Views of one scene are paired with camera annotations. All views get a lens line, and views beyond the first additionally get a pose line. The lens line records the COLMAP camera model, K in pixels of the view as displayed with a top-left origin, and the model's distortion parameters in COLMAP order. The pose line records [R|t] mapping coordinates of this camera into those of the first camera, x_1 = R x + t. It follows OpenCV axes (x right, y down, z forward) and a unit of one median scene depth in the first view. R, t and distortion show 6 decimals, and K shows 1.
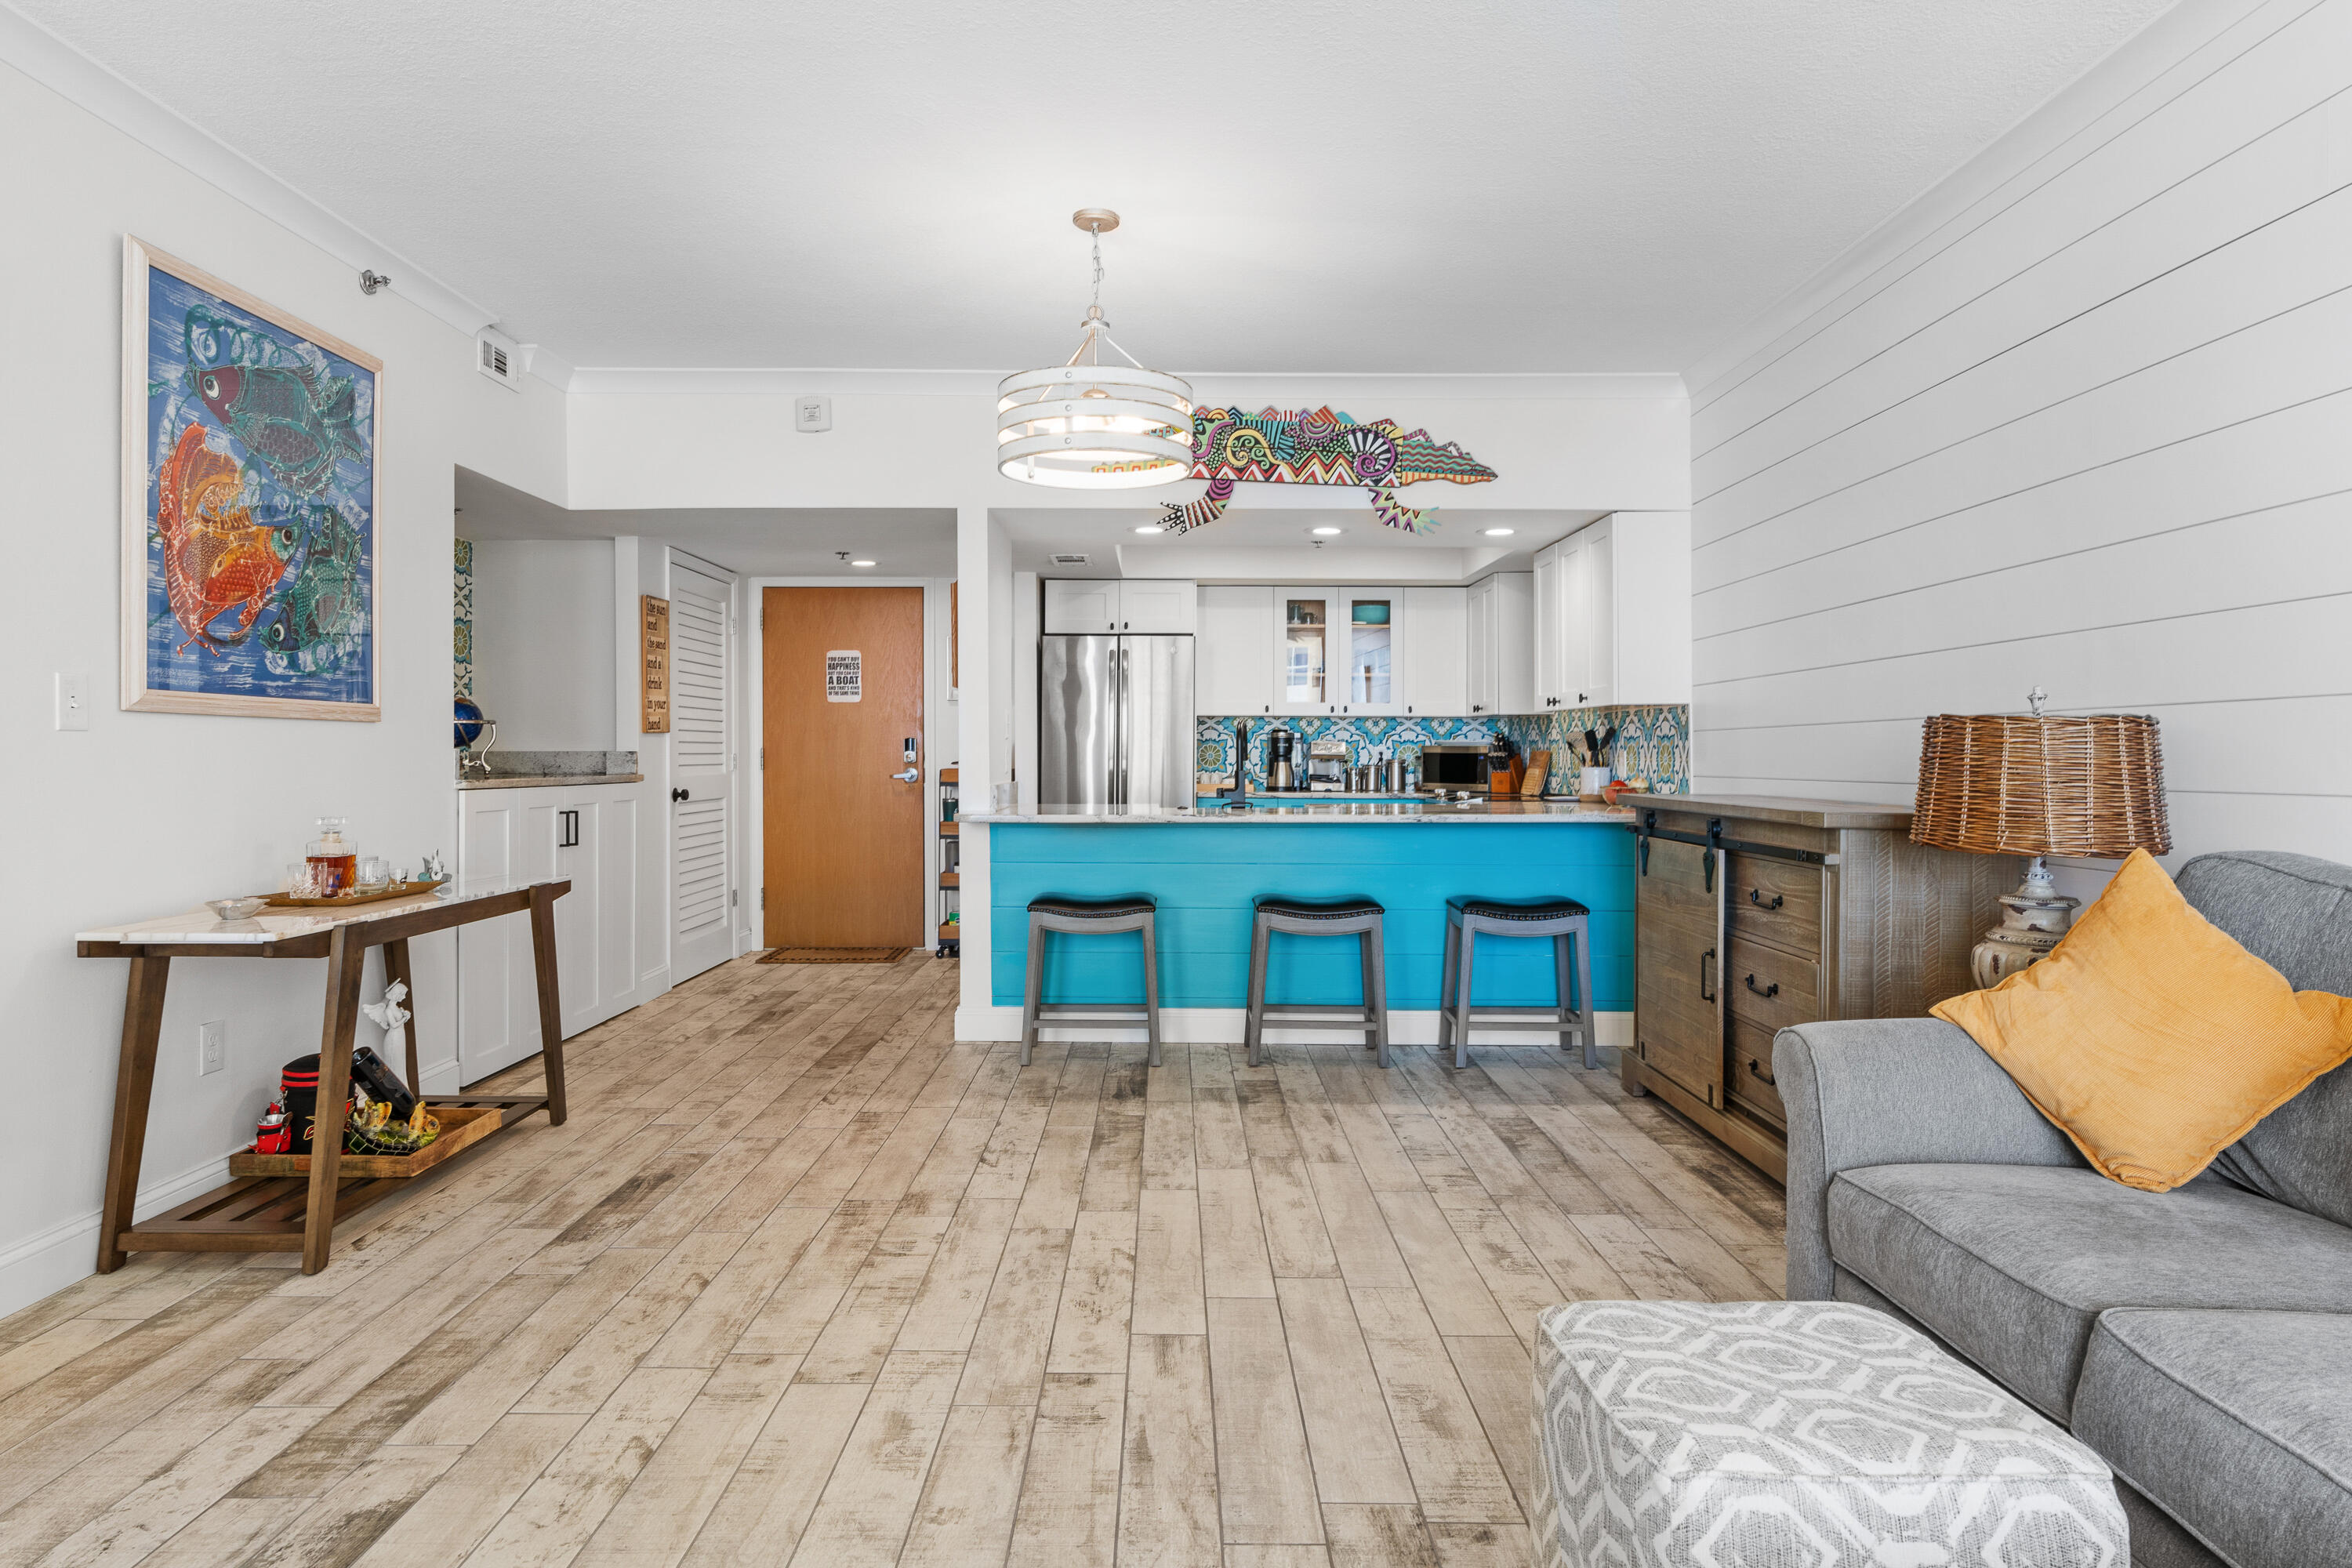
lens RADIAL K [[1367.9, 0, 1161.4], [0, 1367.9, 752.1], [0, 0, 1]] dist [-0.004269, -0.000783]
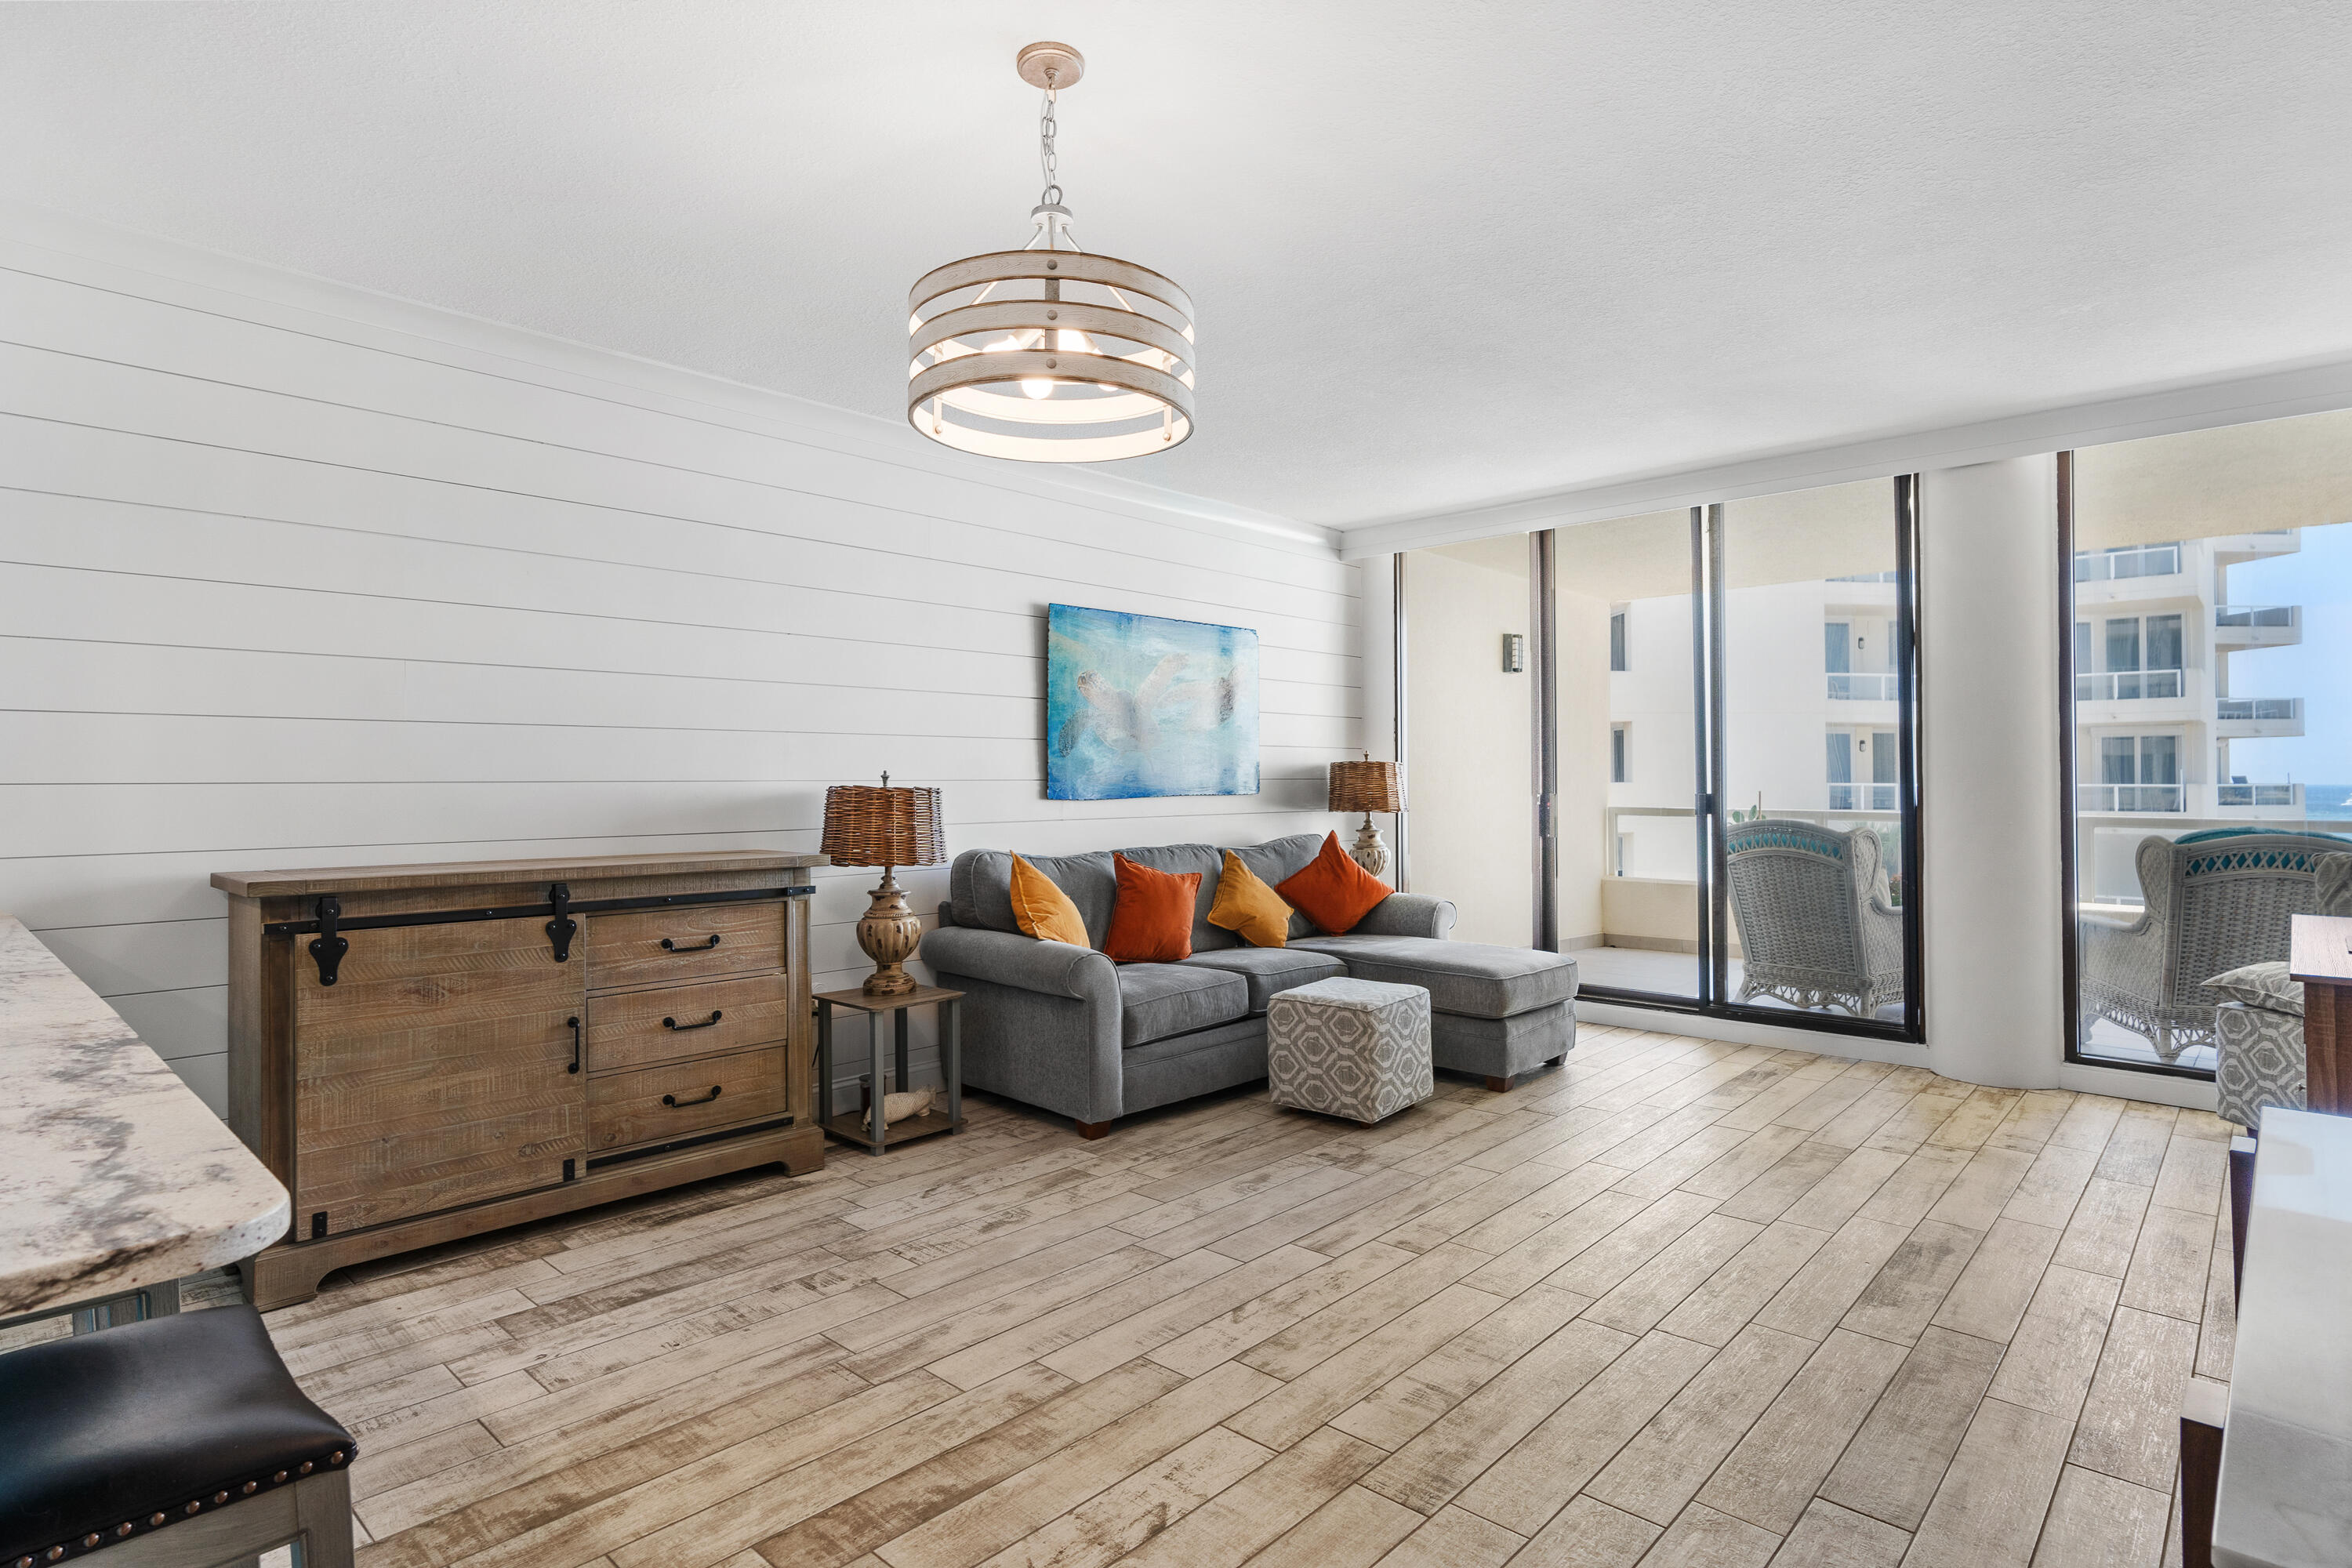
lens RADIAL K [[1203.6, 0, 1172.2], [0, 1203.6, 769.1], [0, 0, 1]] dist [-0.001153, -0.000258]
pose [[-0.736608, 0.004555, 0.676304, -0.348895], [-0.003334, 0.999941, -0.010365, -0.017798], [-0.676312, -0.009889, -0.736549, 0.987003]]
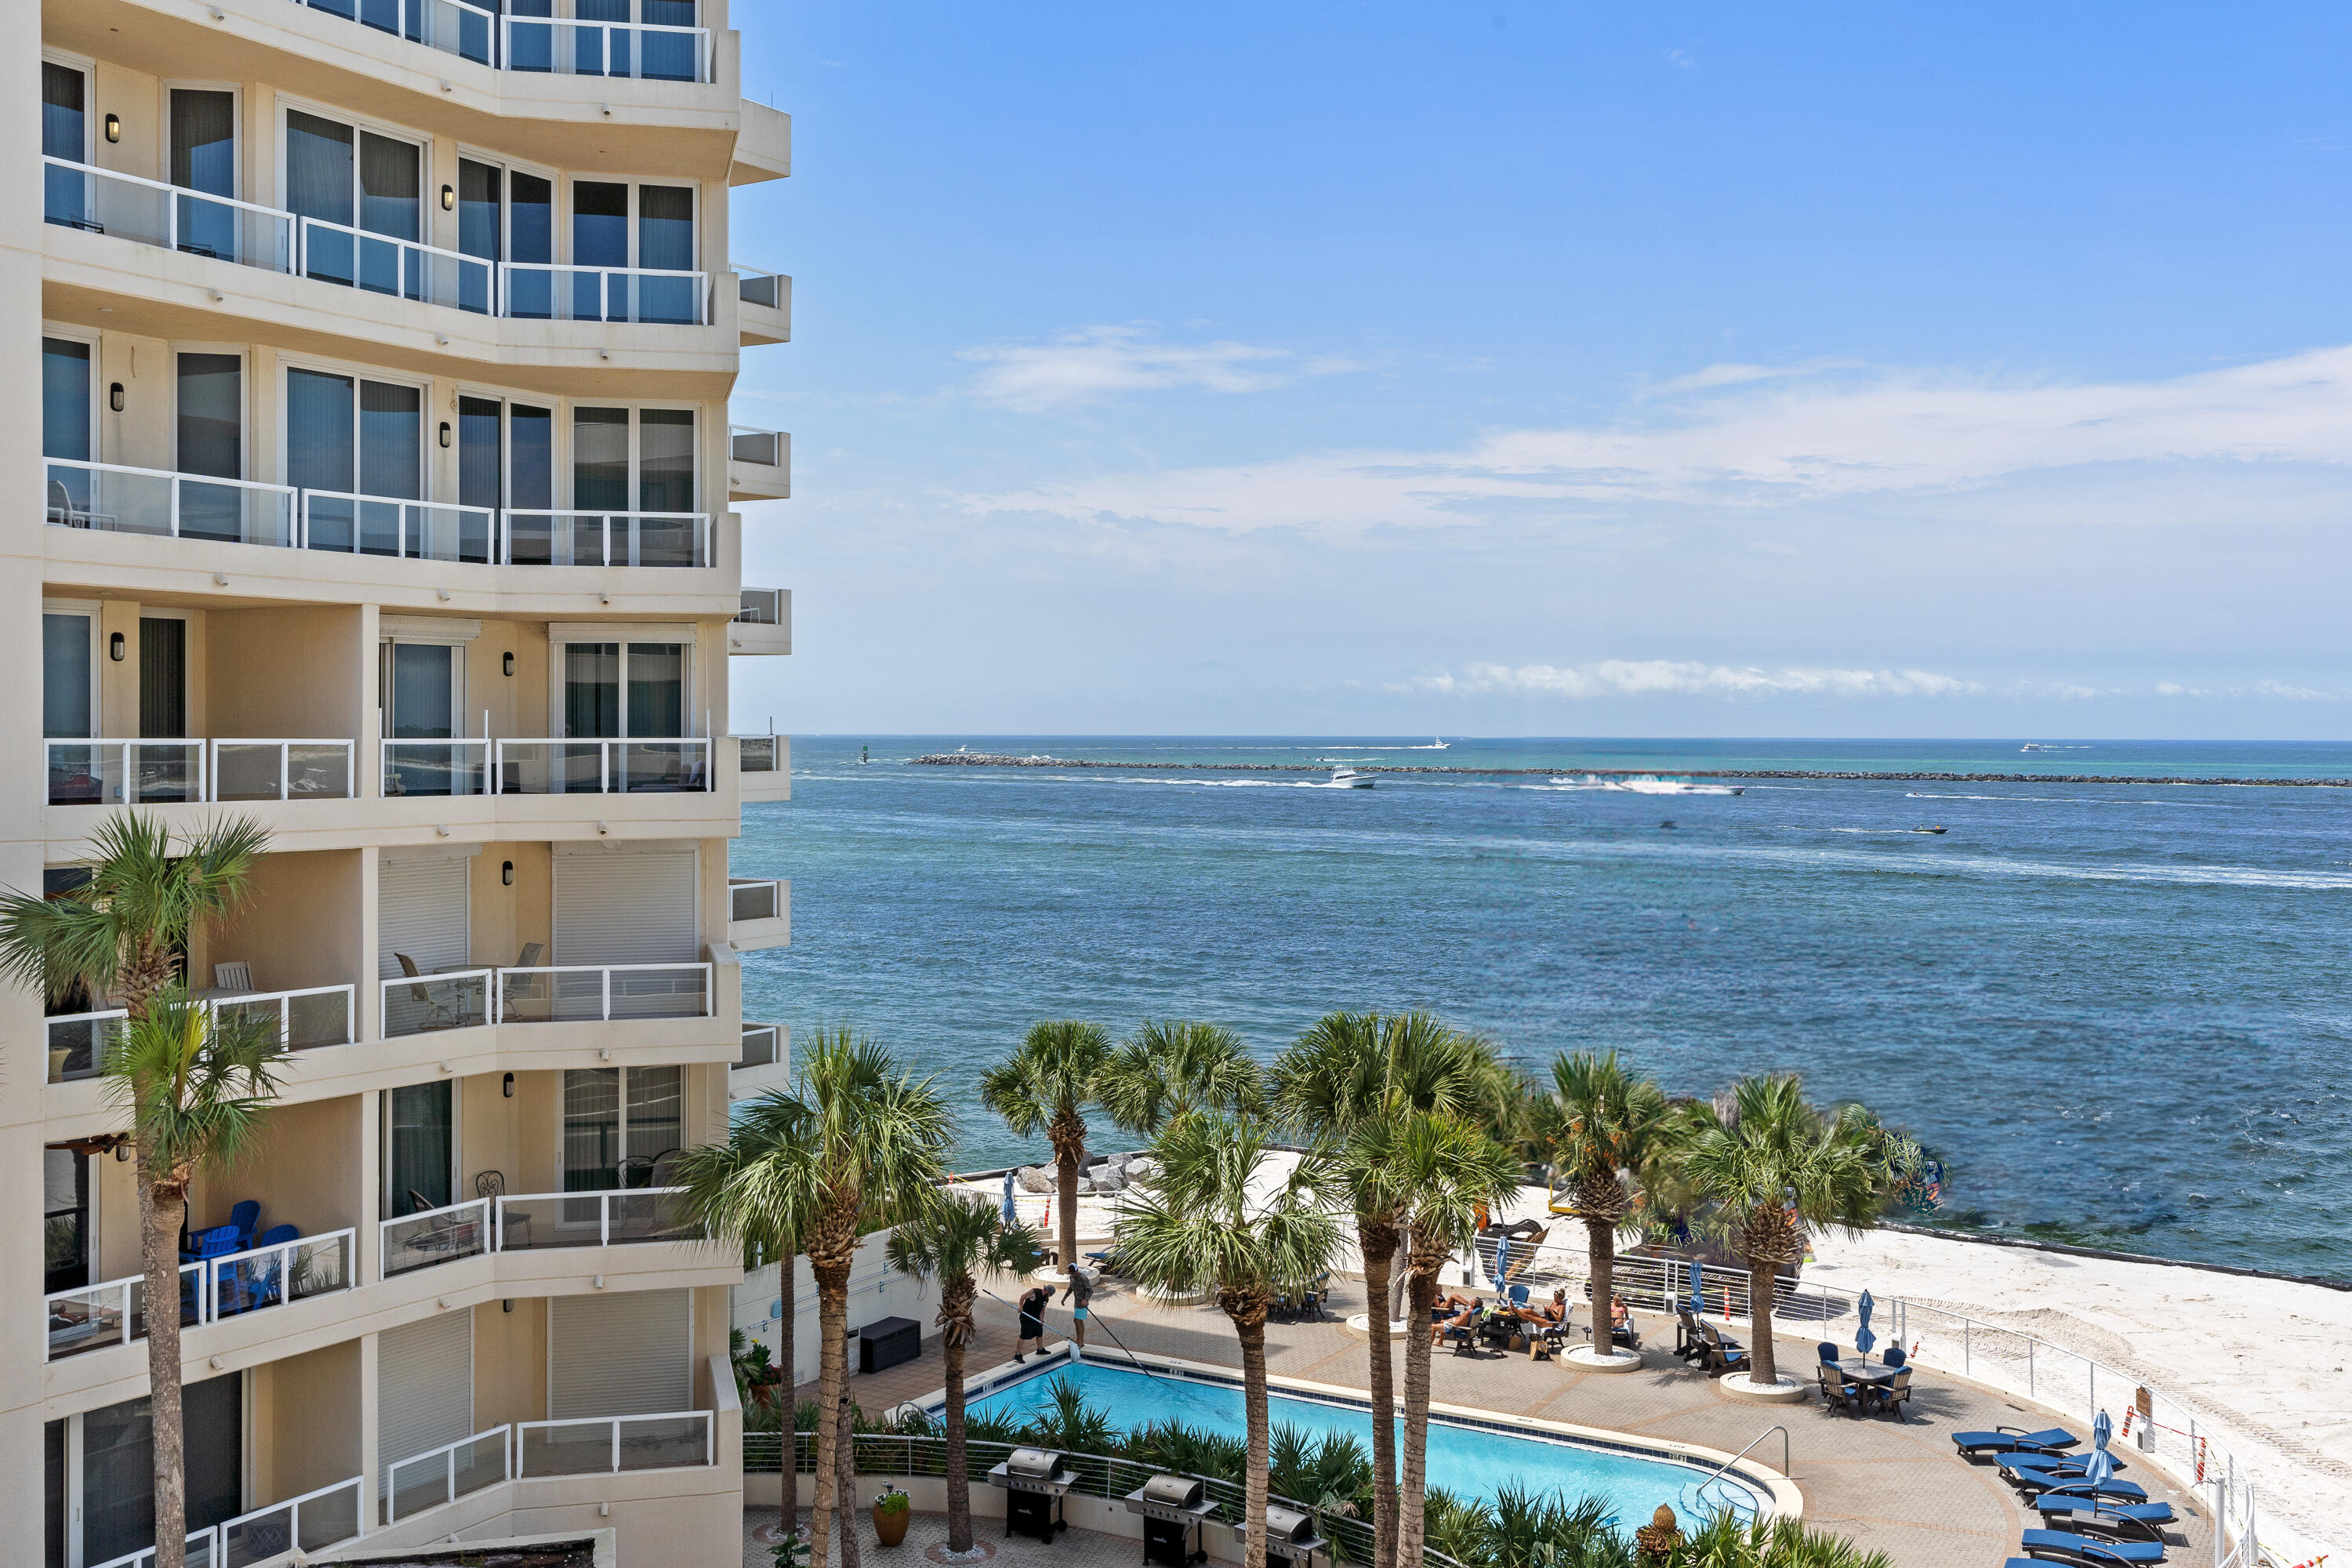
lens RADIAL K [[2304.6, 0, 1152.3], [0, 2304.6, 758.9], [0, 0, 1]] dist [-0.006429, 0.017228]
pose [[-0.971773, 0.000003, -0.235917, 0.263427], [-0.001942, 0.999966, 0.008011, -0.017213], [0.235909, 0.008243, -0.971740, -0.749866]]
